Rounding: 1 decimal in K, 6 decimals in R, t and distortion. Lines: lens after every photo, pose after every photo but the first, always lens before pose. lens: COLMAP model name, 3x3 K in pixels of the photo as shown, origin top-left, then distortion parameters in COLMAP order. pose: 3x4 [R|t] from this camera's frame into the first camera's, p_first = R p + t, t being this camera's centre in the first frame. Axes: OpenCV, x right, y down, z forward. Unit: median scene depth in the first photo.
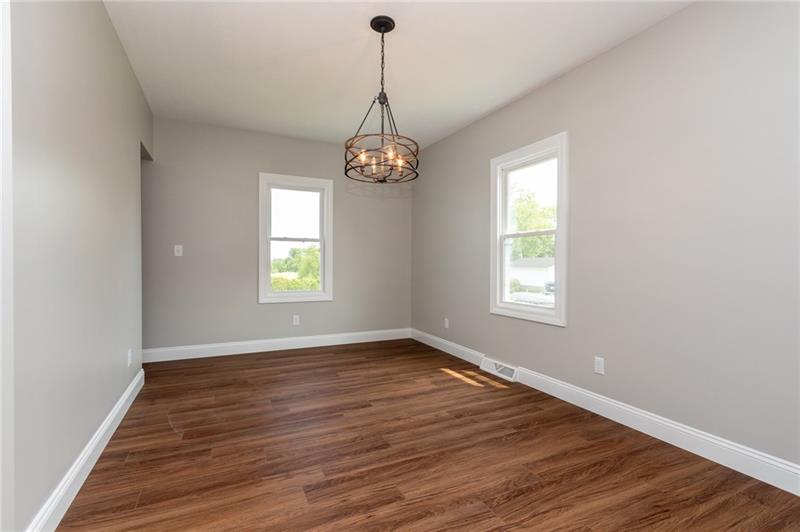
lens RADIAL K [[372.2, 0, 398.6], [0, 372.2, 264.9], [0, 0, 1]] dist [-0.002380, -0.000709]
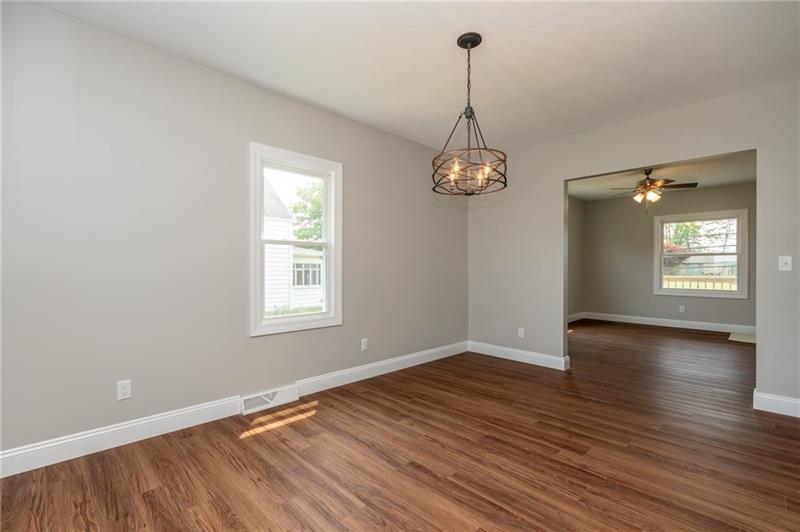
lens RADIAL K [[372.2, 0, 398.9], [0, 372.2, 267.9], [0, 0, 1]] dist [-0.002380, -0.000709]
pose [[-0.332039, -0.007046, 0.943239, -0.852298], [0.006699, 0.999929, 0.009828, -0.030003], [-0.943242, 0.009582, -0.331969, 1.390690]]
